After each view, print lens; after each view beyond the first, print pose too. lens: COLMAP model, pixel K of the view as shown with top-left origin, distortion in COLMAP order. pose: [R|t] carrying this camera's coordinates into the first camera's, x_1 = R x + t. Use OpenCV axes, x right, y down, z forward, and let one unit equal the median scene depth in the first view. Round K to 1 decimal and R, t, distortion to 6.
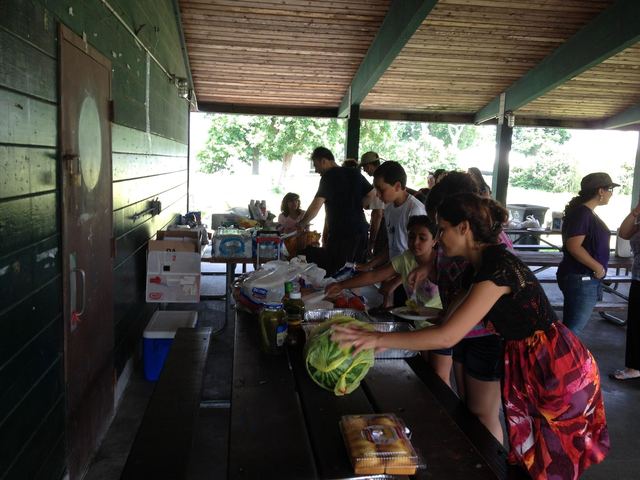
lens RADIAL K [[587.9, 0, 316.6], [0, 587.9, 244.2], [0, 0, 1]] dist [-0.016519, 0.000000]
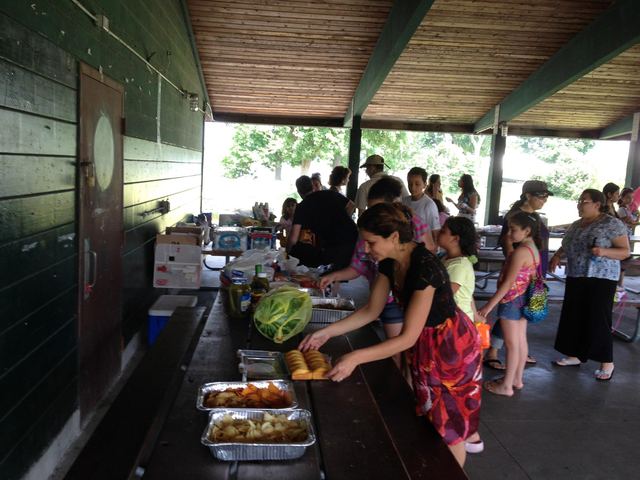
lens RADIAL K [[587.9, 0, 322.3], [0, 587.9, 236.5], [0, 0, 1]] dist [-0.016519, 0.000000]
pose [[0.999308, 0.010534, -0.035672, 0.056291], [-0.011349, 0.999678, -0.022702, 0.013494], [0.035422, 0.023092, 0.999106, -0.103390]]
